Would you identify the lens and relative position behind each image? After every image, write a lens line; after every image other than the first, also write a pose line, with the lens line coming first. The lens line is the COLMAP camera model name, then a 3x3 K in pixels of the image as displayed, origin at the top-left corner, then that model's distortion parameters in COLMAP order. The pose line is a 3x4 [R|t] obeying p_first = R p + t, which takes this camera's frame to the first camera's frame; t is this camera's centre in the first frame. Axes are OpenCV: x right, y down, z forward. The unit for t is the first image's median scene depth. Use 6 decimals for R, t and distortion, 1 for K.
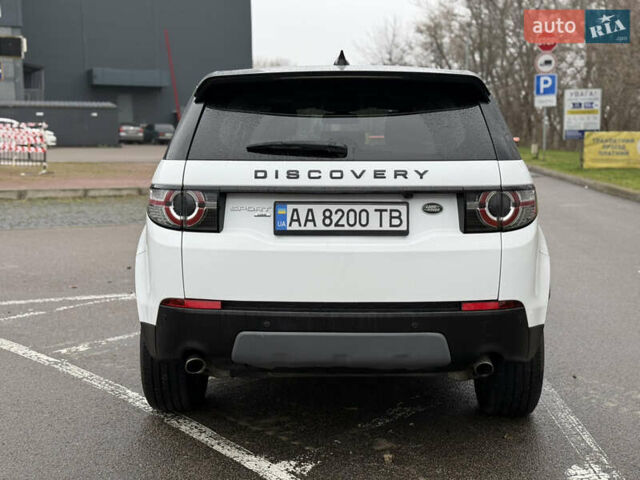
lens RADIAL K [[897.3, 0, 320.7], [0, 897.3, 239.0], [0, 0, 1]] dist [0.113113, 0.000000]
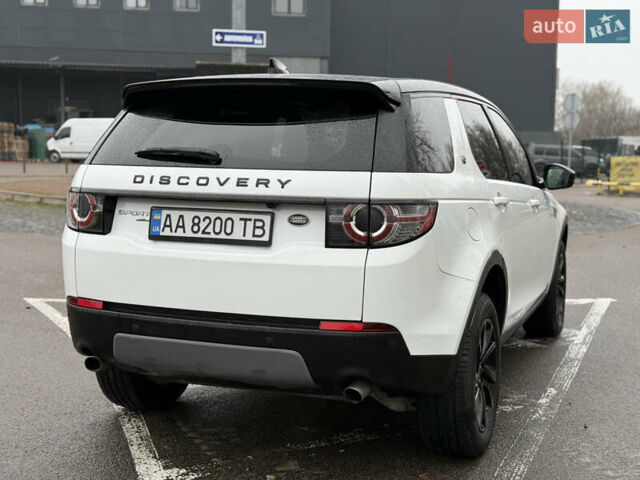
lens RADIAL K [[897.3, 0, 314.9], [0, 897.3, 236.5], [0, 0, 1]] dist [0.113113, 0.000000]
pose [[0.937850, 0.046532, -0.343908, 0.468245], [-0.056893, 0.998178, -0.020091, 0.001777], [0.342347, 0.038408, 0.938788, 0.111148]]
